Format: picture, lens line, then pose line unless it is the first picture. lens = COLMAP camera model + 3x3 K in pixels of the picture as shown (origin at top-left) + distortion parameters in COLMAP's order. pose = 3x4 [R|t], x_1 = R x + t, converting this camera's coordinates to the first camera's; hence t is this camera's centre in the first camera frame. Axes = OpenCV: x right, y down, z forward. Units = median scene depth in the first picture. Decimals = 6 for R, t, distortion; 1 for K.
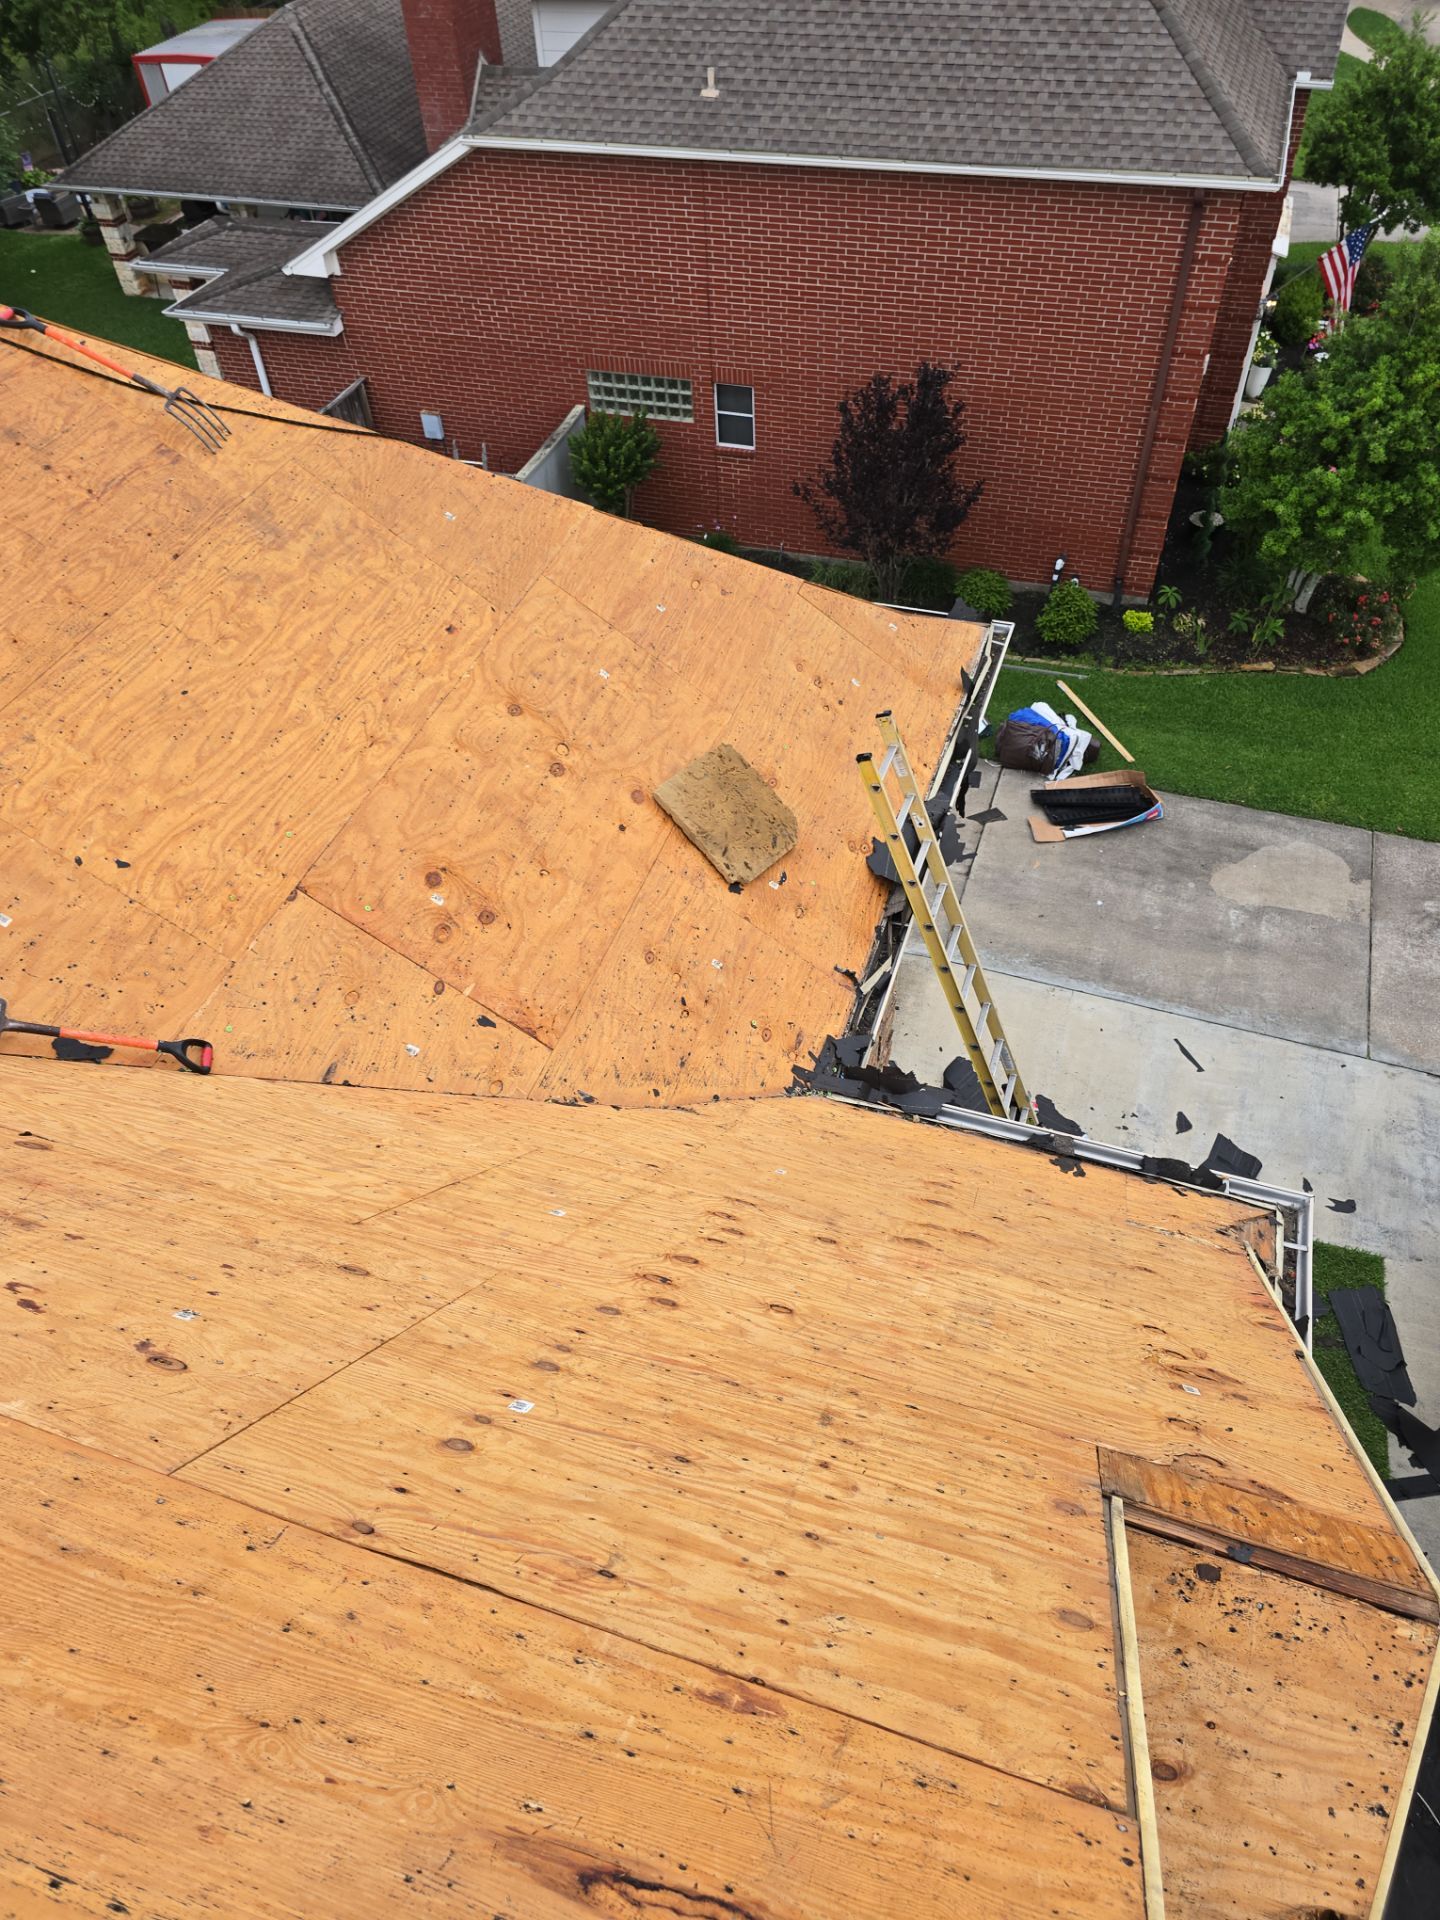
lens RADIAL K [[1291.5, 0, 701.6], [0, 1291.5, 956.5], [0, 0, 1]] dist [0.062924, -0.051402]
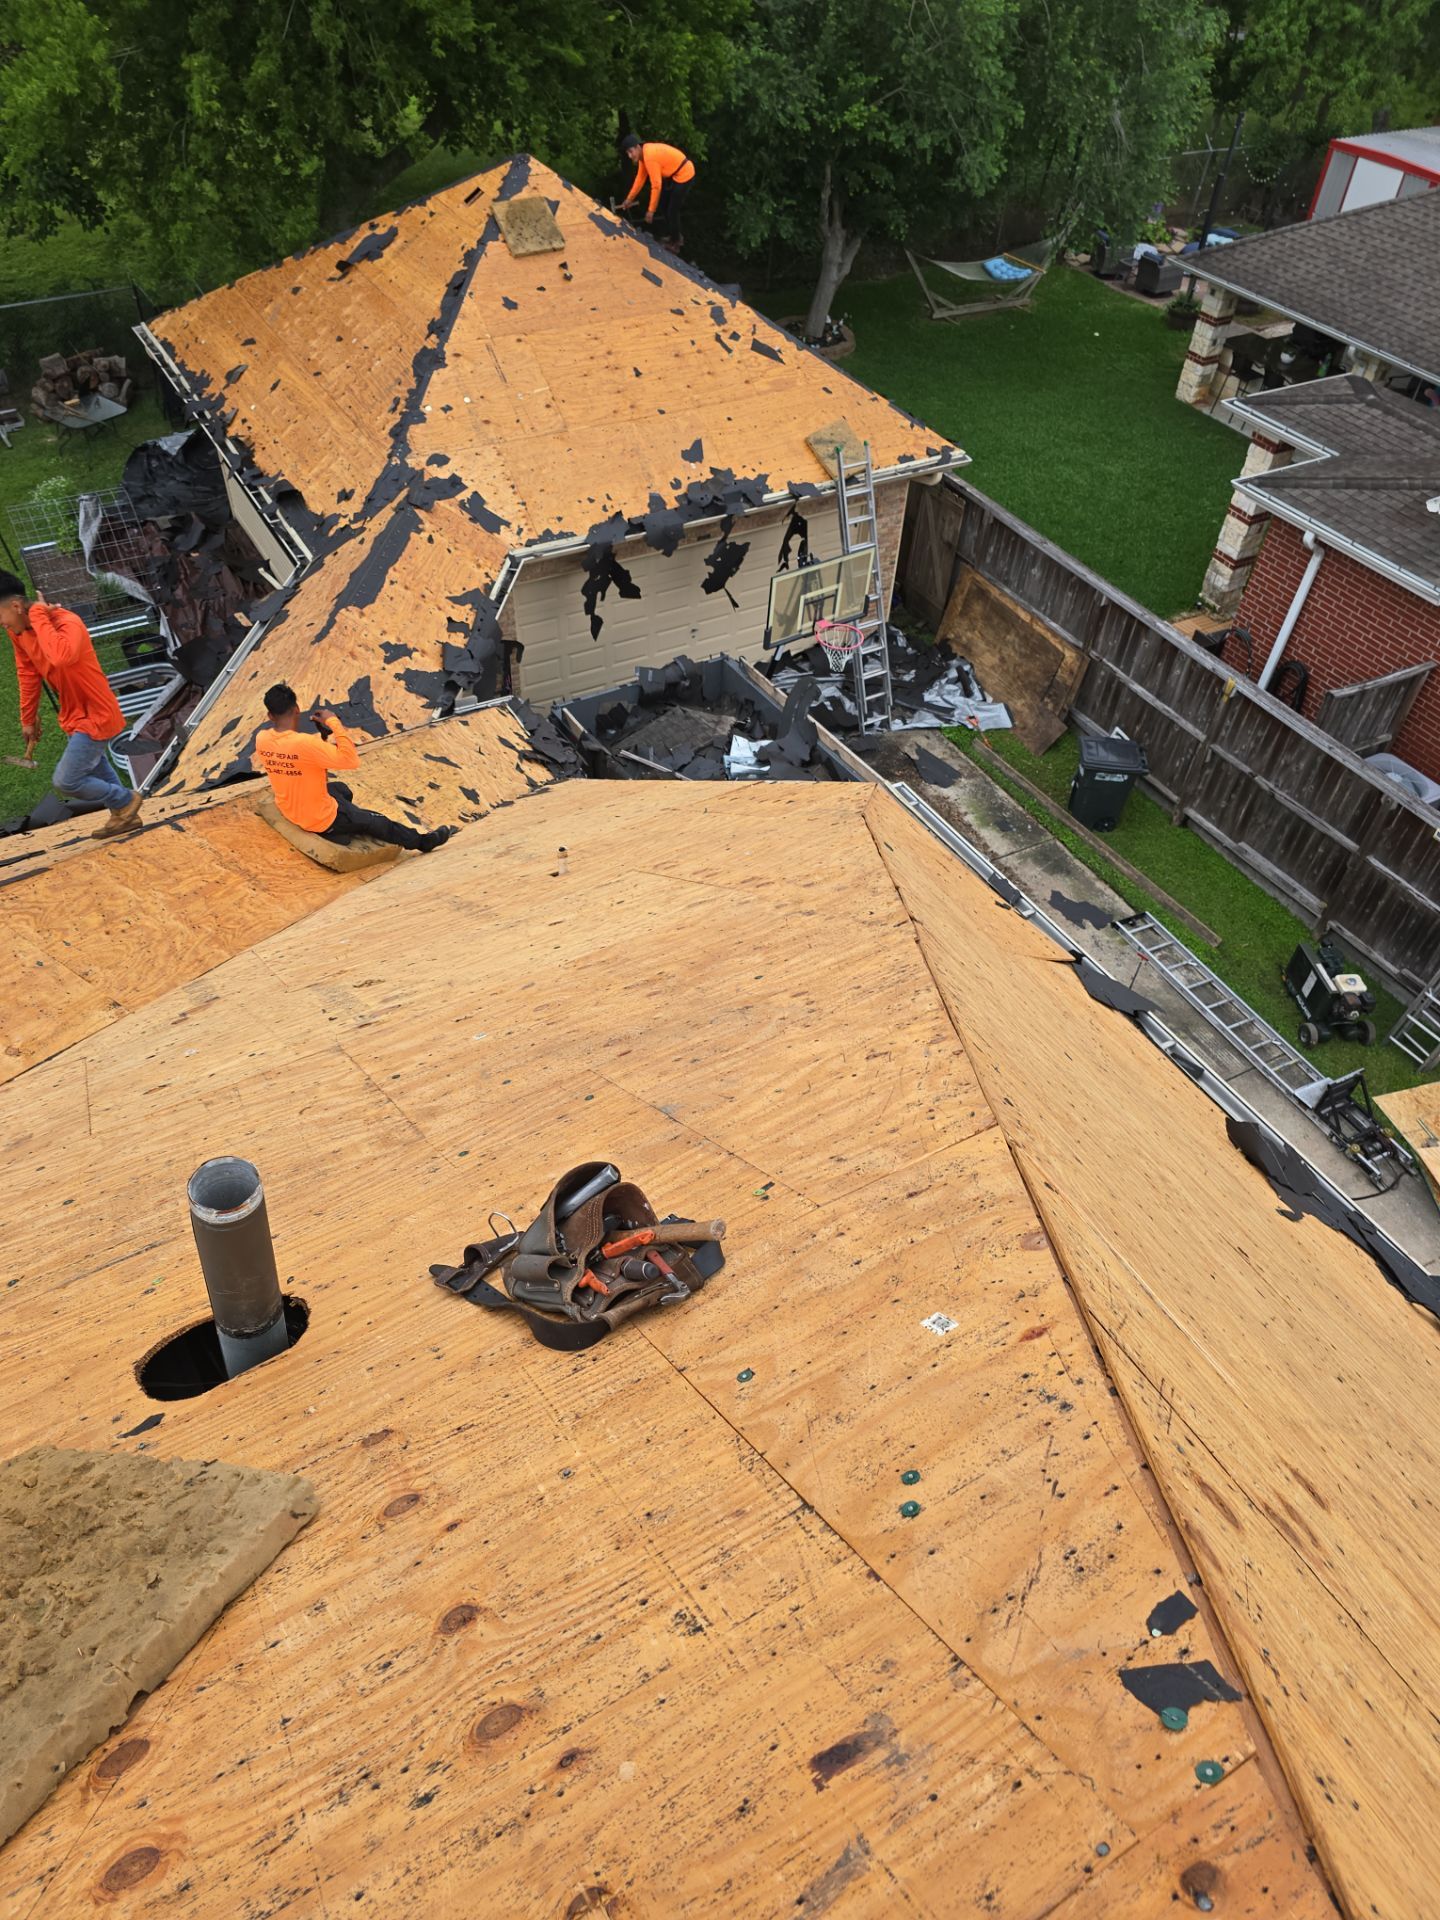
lens RADIAL K [[1288.1, 0, 714.1], [0, 1288.1, 966.7], [0, 0, 1]] dist [0.057051, -0.049618]
pose [[0.749783, 0.529363, -0.396990, -0.239477], [-0.536934, 0.837374, 0.102500, -0.218269], [0.386689, 0.136305, 0.912082, 0.291806]]
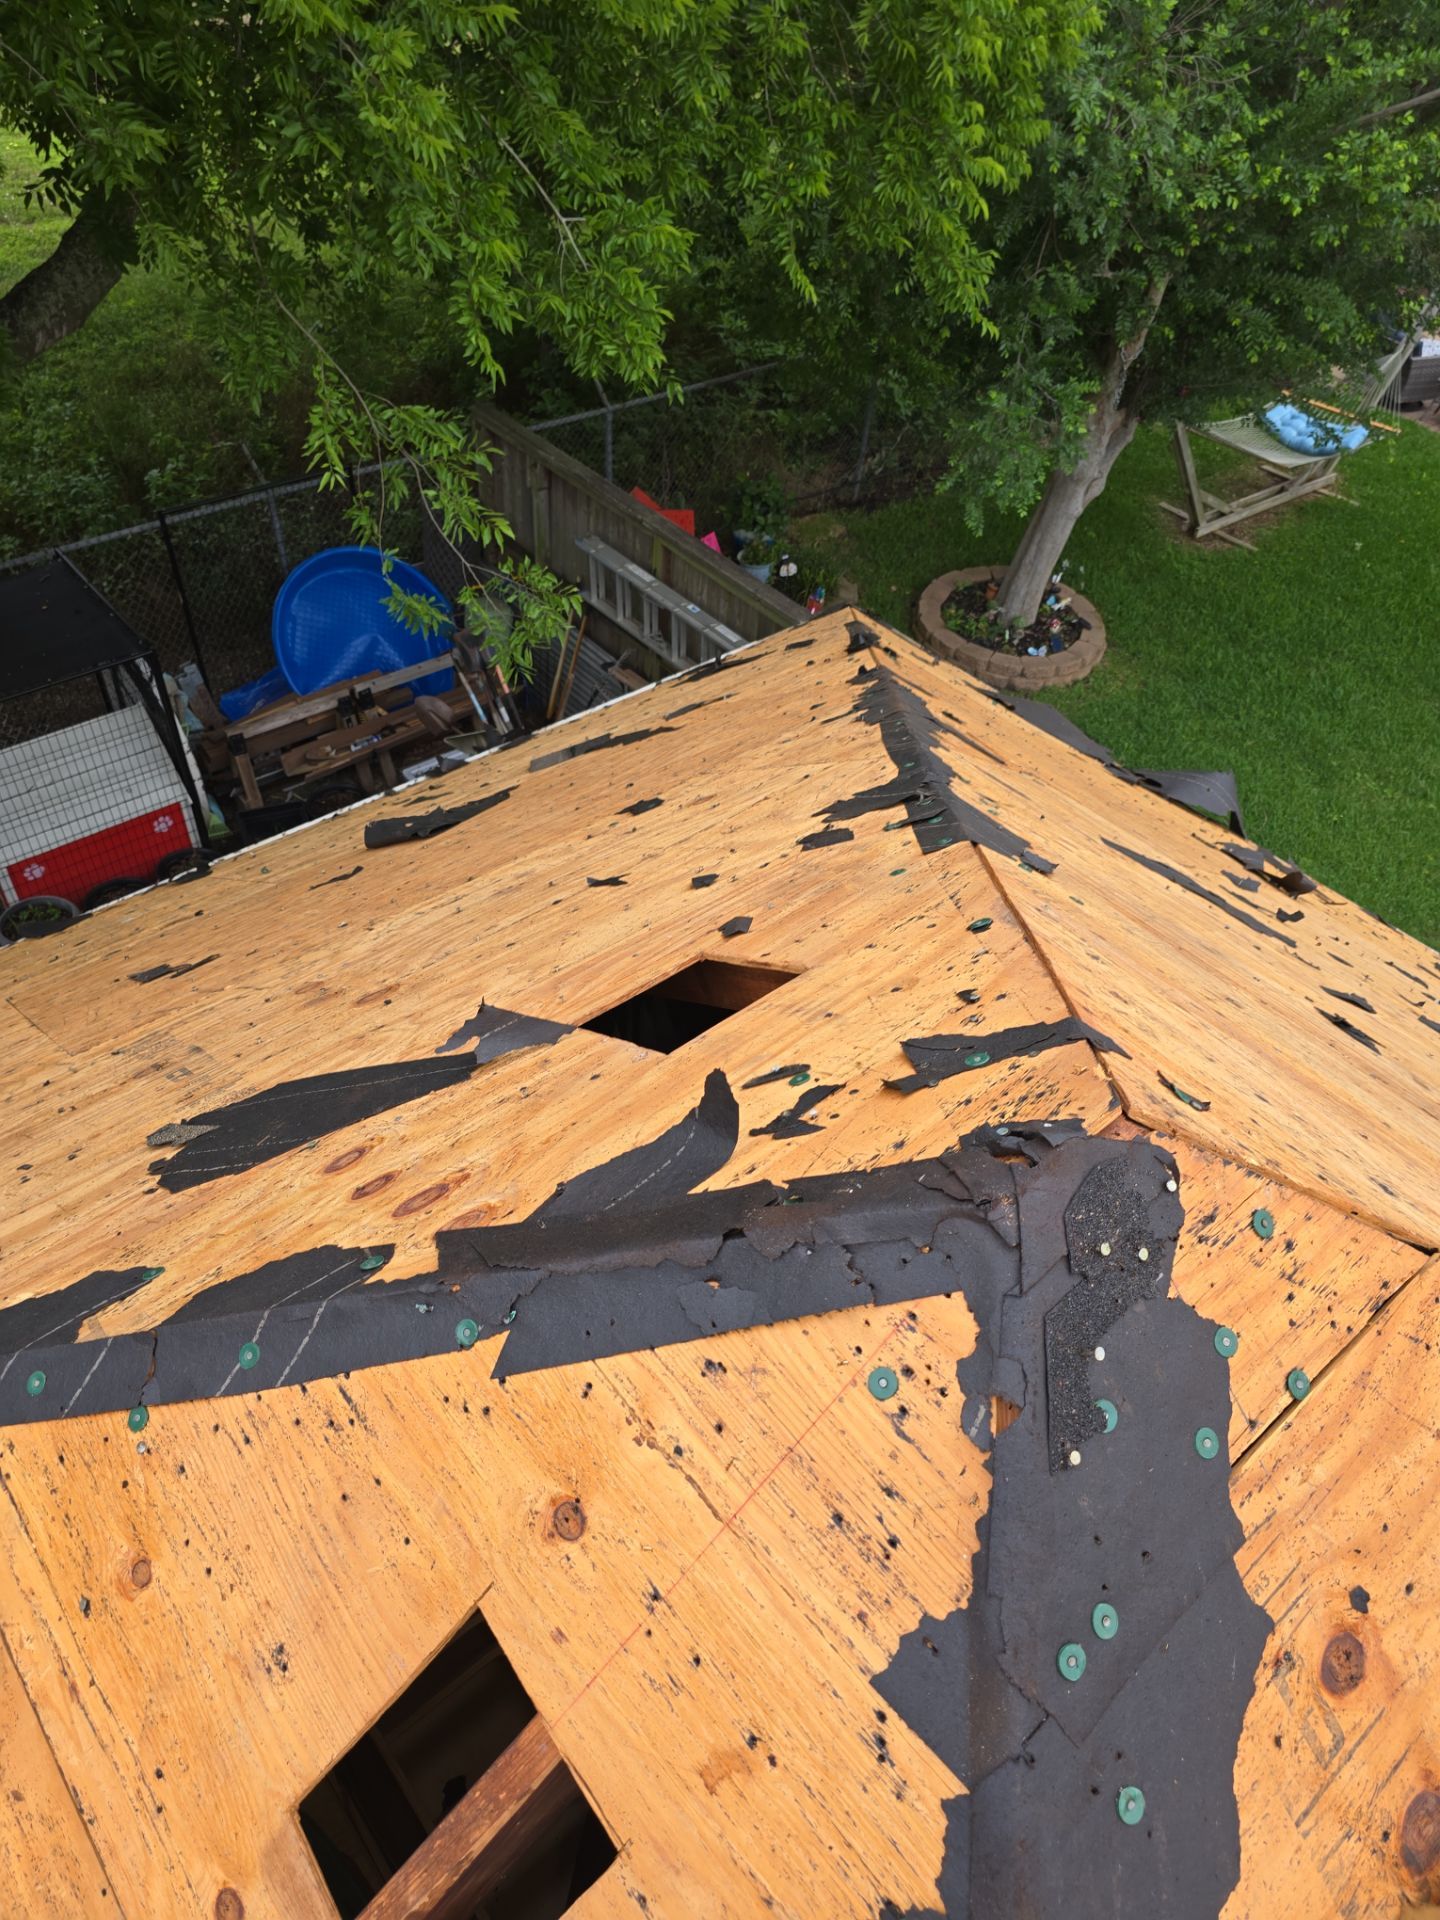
lens RADIAL K [[1288.1, 0, 714.1], [0, 1288.1, 966.7], [0, 0, 1]] dist [0.057051, -0.049618]
pose [[0.852006, 0.430954, -0.297262, -1.051394], [-0.439865, 0.897175, 0.039944, -0.551546], [0.283910, 0.096723, 0.953960, 0.969020]]
